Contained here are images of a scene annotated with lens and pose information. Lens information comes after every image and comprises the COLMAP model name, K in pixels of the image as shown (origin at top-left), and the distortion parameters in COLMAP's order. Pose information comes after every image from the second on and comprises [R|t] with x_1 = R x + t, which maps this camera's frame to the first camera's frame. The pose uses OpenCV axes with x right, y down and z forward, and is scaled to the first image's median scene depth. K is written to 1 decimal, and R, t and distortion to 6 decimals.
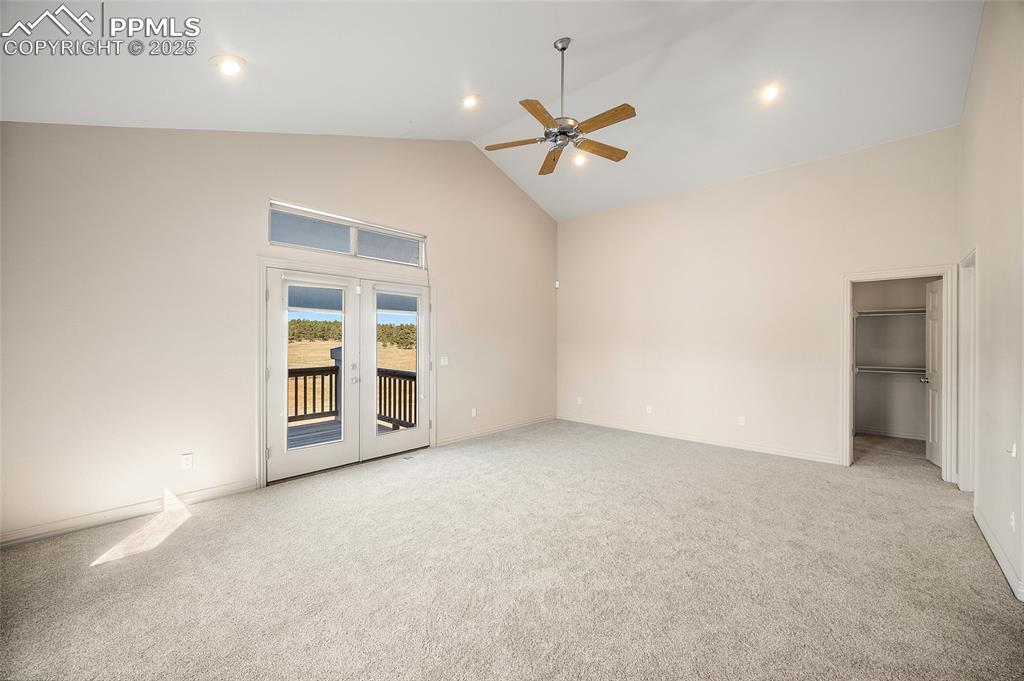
lens RADIAL K [[403.9, 0, 509.1], [0, 403.9, 343.3], [0, 0, 1]] dist [-0.001990, -0.000275]
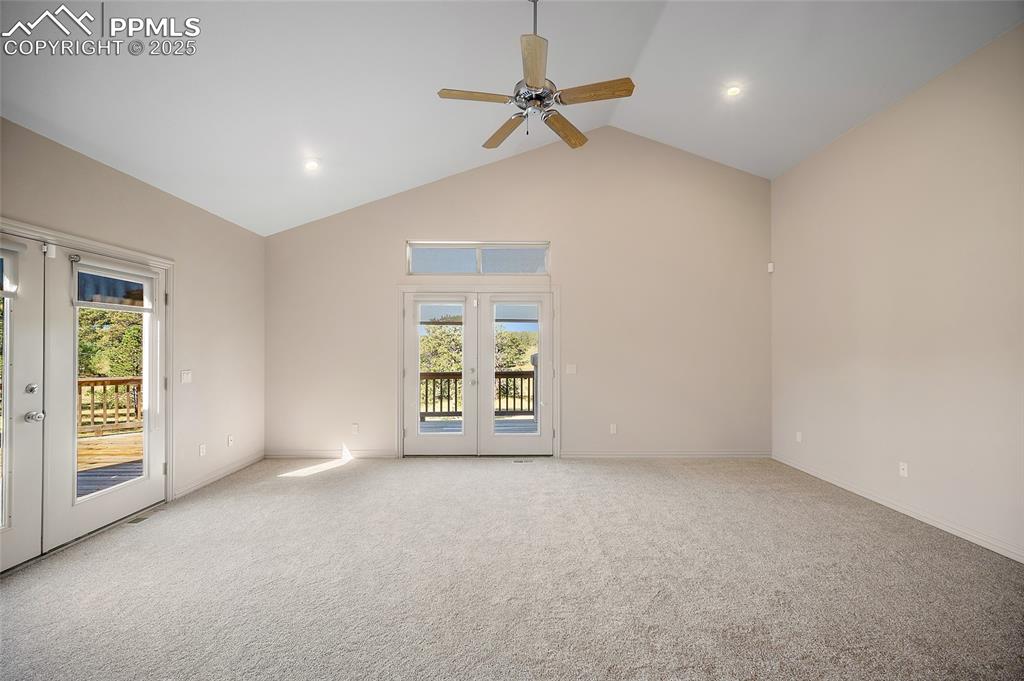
lens RADIAL K [[408.1, 0, 512.9], [0, 408.1, 348.9], [0, 0, 1]] dist [-0.000152, -0.000160]
pose [[0.685773, 0.000545, -0.727815, 0.526022], [-0.002224, 0.999997, -0.001346, -0.002271], [0.727812, 0.002542, 0.685772, 0.292552]]
